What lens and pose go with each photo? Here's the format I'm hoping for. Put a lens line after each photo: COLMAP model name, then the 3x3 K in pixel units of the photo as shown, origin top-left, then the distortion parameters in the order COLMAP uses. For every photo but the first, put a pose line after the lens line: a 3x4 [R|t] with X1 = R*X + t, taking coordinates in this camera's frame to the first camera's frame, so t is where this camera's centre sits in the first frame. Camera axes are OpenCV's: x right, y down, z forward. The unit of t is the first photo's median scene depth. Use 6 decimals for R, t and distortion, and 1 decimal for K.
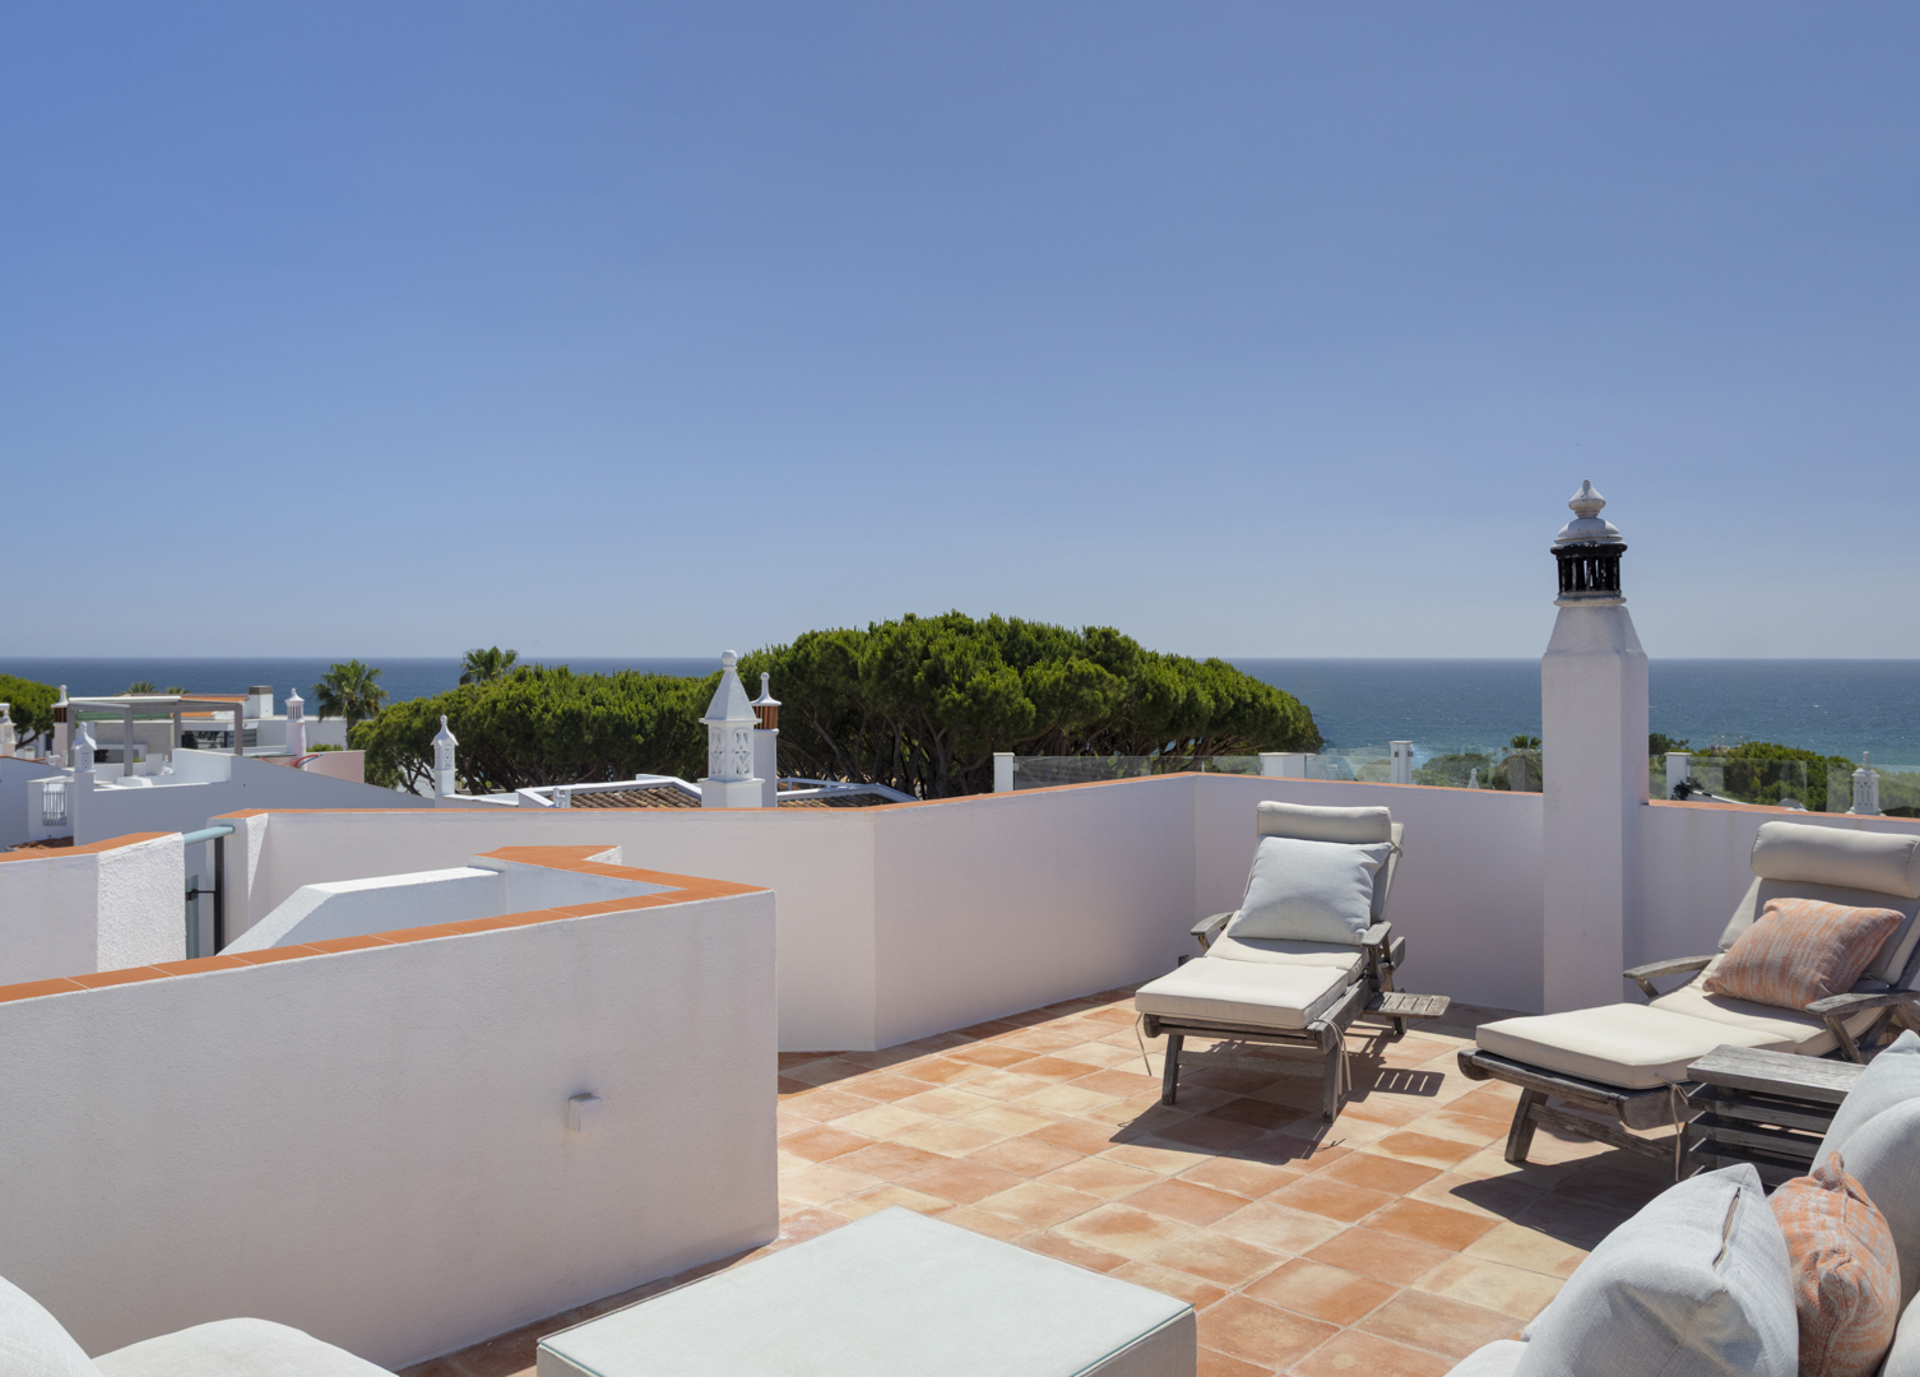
lens RADIAL K [[1497.7, 0, 964.3], [0, 1497.7, 644.2], [0, 0, 1]] dist [0.001499, -0.000092]
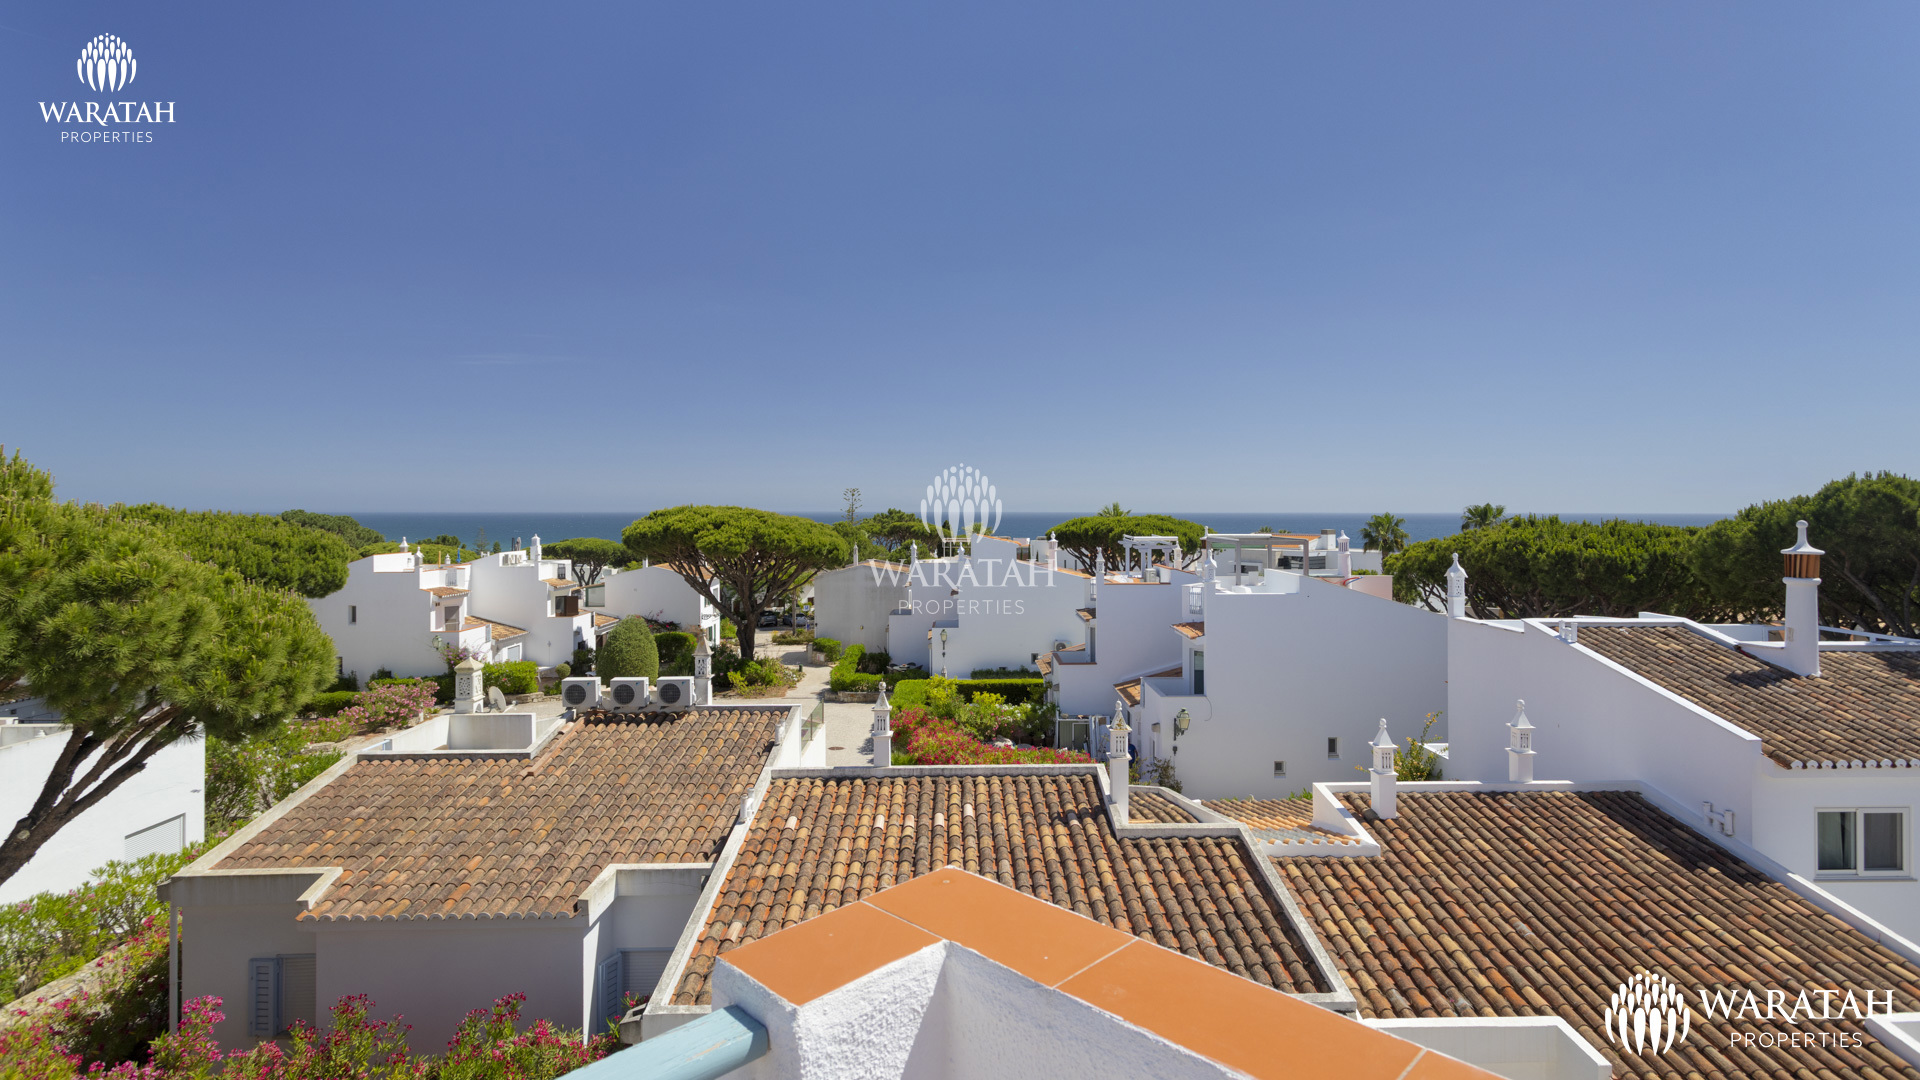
lens RADIAL K [[918.1, 0, 1001.2], [0, 918.1, 518.4], [0, 0, 1]] dist [0.001501, 0.000489]
pose [[0.706805, 0.005892, -0.707384, -0.057885], [0.004391, 0.999910, 0.012716, 0.005704], [0.707395, -0.012094, 0.706715, 0.150348]]
